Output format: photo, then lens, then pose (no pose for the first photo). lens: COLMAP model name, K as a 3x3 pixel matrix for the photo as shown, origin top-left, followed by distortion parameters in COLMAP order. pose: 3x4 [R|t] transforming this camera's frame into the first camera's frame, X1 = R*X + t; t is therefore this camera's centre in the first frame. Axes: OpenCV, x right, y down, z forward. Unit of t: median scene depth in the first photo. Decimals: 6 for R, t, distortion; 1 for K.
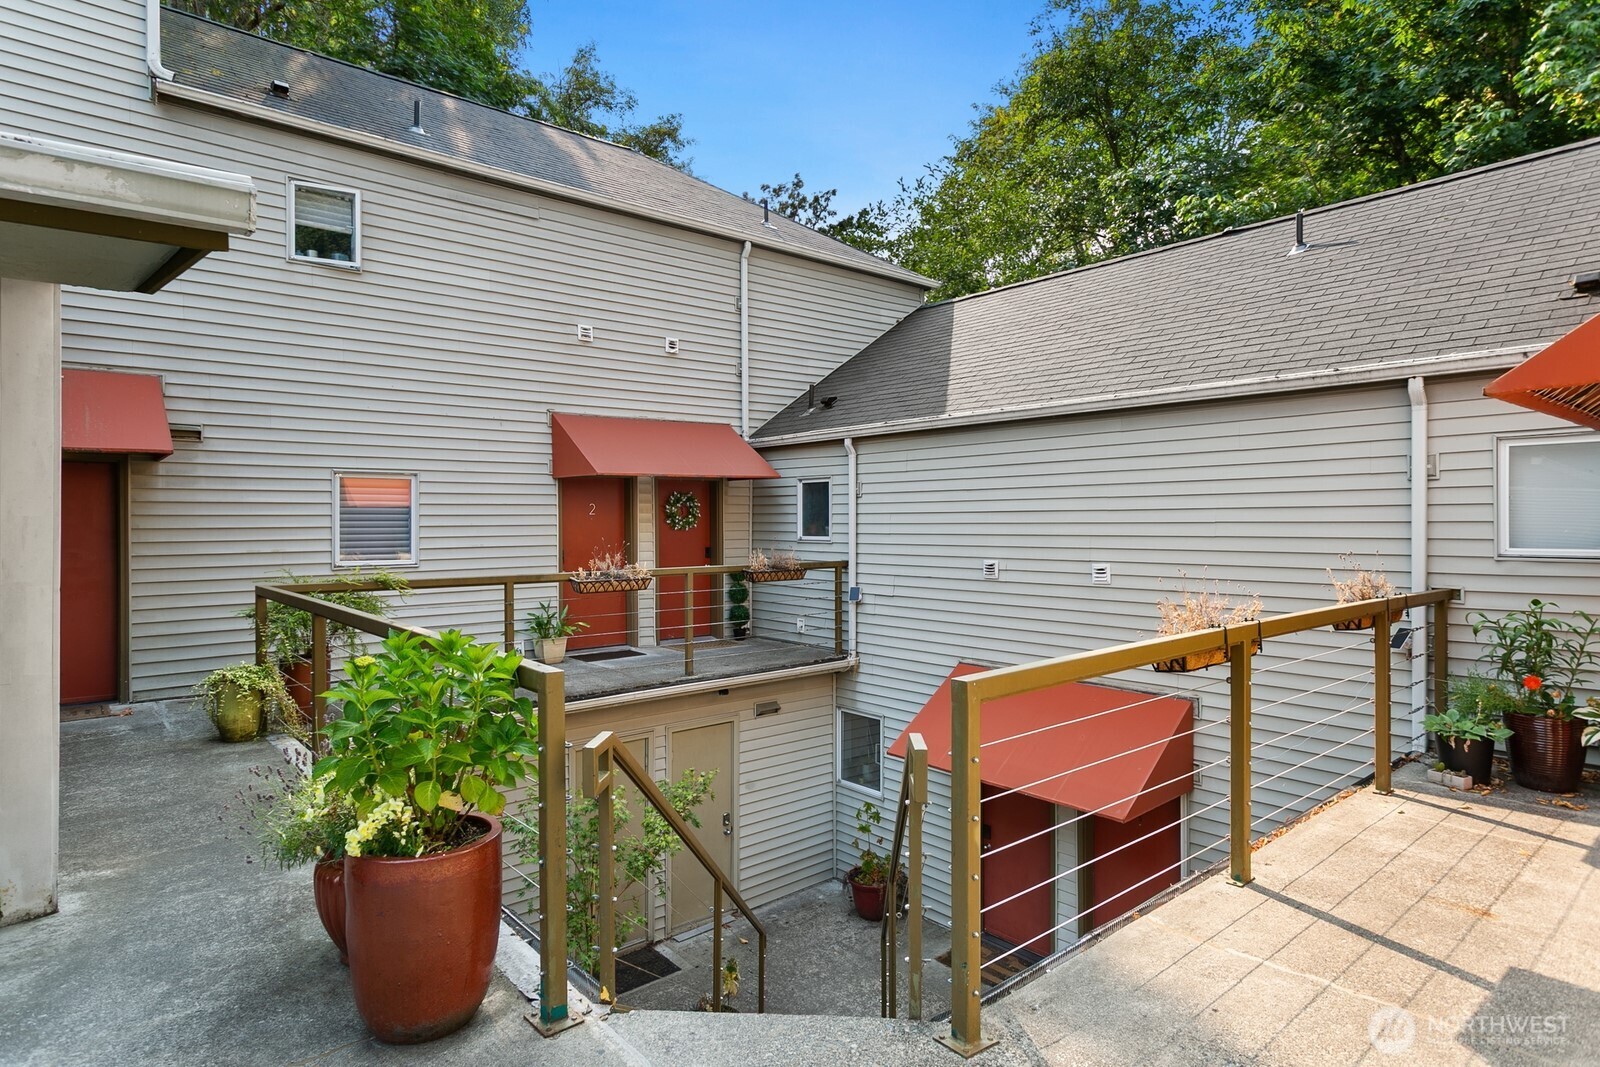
lens RADIAL K [[885.3, 0, 800.0], [0, 885.3, 533.5], [0, 0, 1]] dist [0.004083, 0.002090]
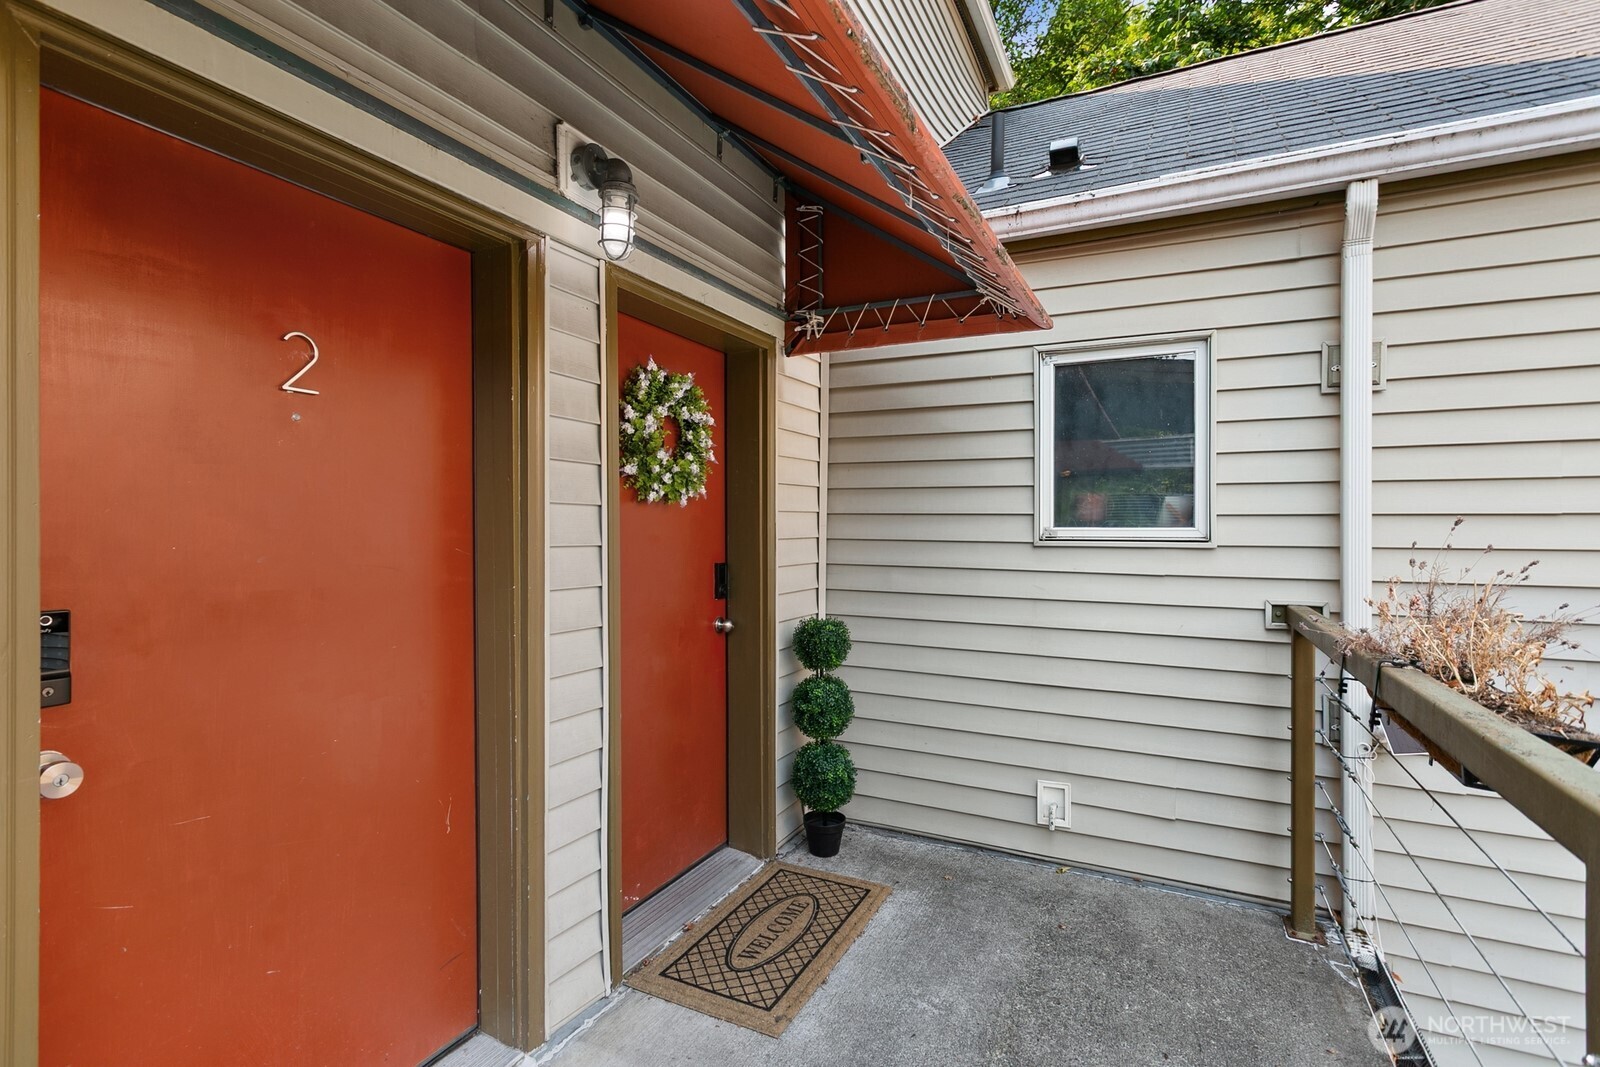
lens RADIAL K [[759.9, 0, 804.9], [0, 759.9, 523.4], [0, 0, 1]] dist [-0.000683, 0.000675]
pose [[0.916273, 0.007218, 0.400489, -0.197220], [0.000250, 0.999827, -0.018592, 0.007105], [-0.400554, 0.017136, 0.916113, 0.796600]]
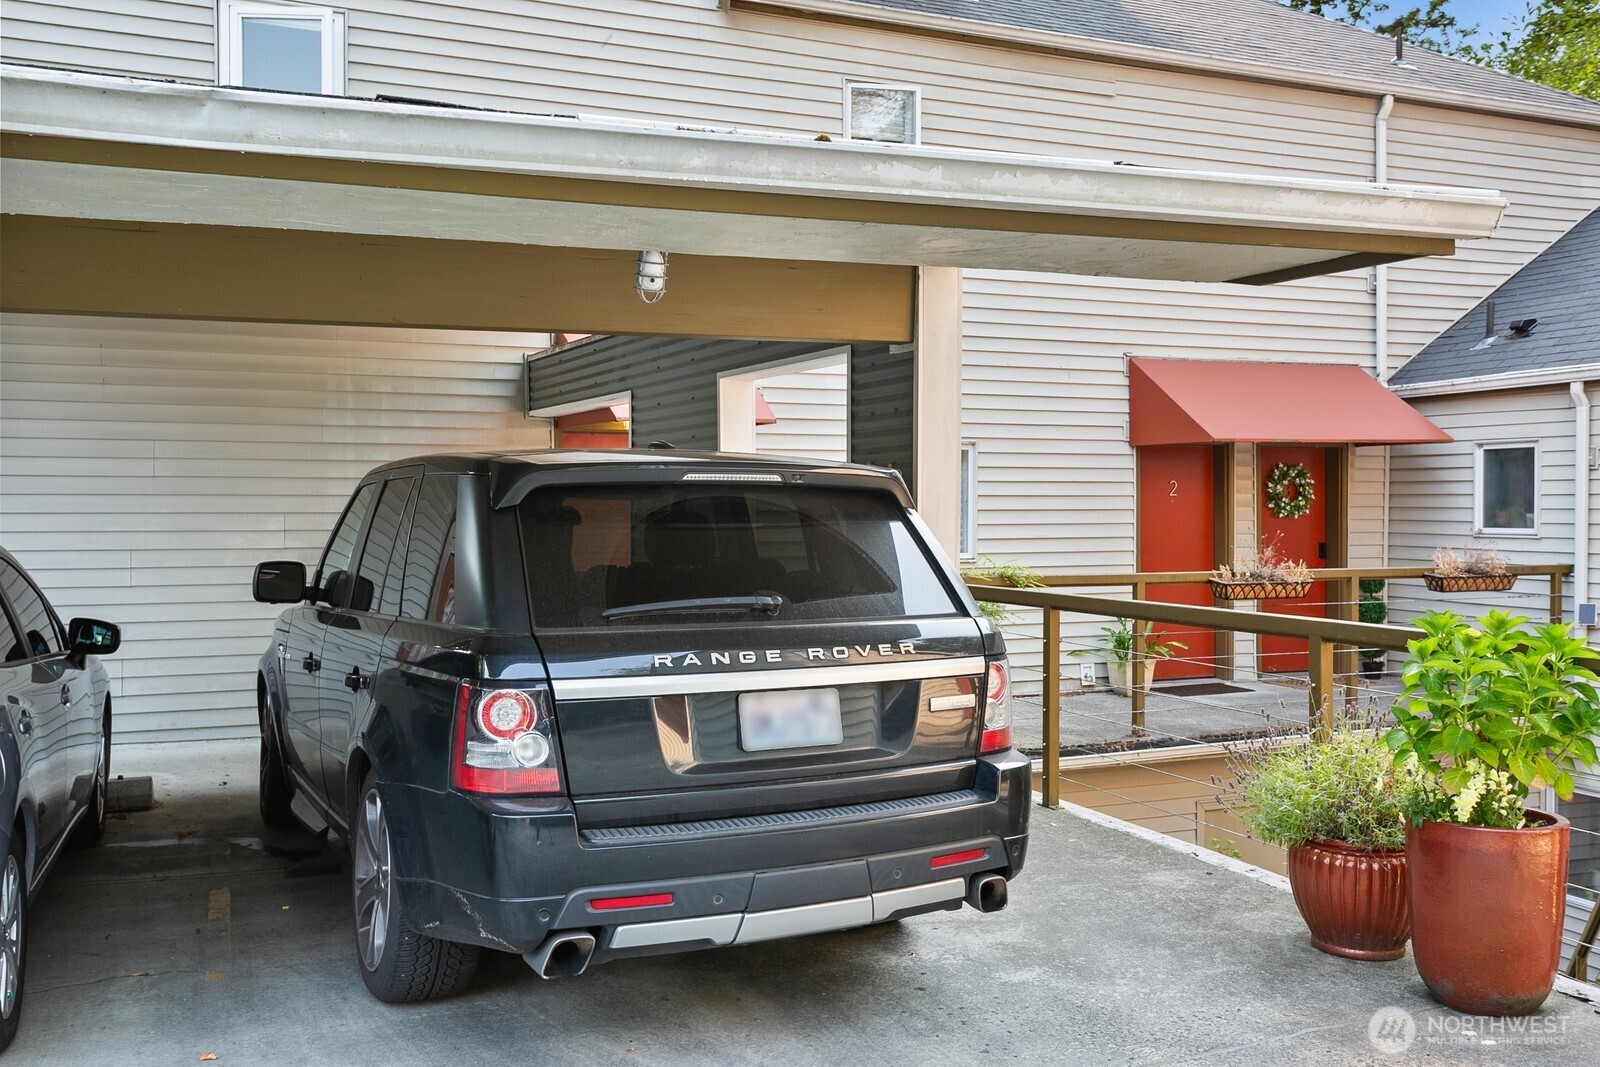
lens RADIAL K [[1397.3, 0, 800.0], [0, 1397.3, 533.5], [0, 0, 1]] dist [0.006001, 0.002915]
pose [[0.951314, 0.009403, -0.308079, -0.167041], [-0.008166, 0.999953, 0.005305, 0.006035], [0.308115, -0.002531, 0.951346, -0.178737]]
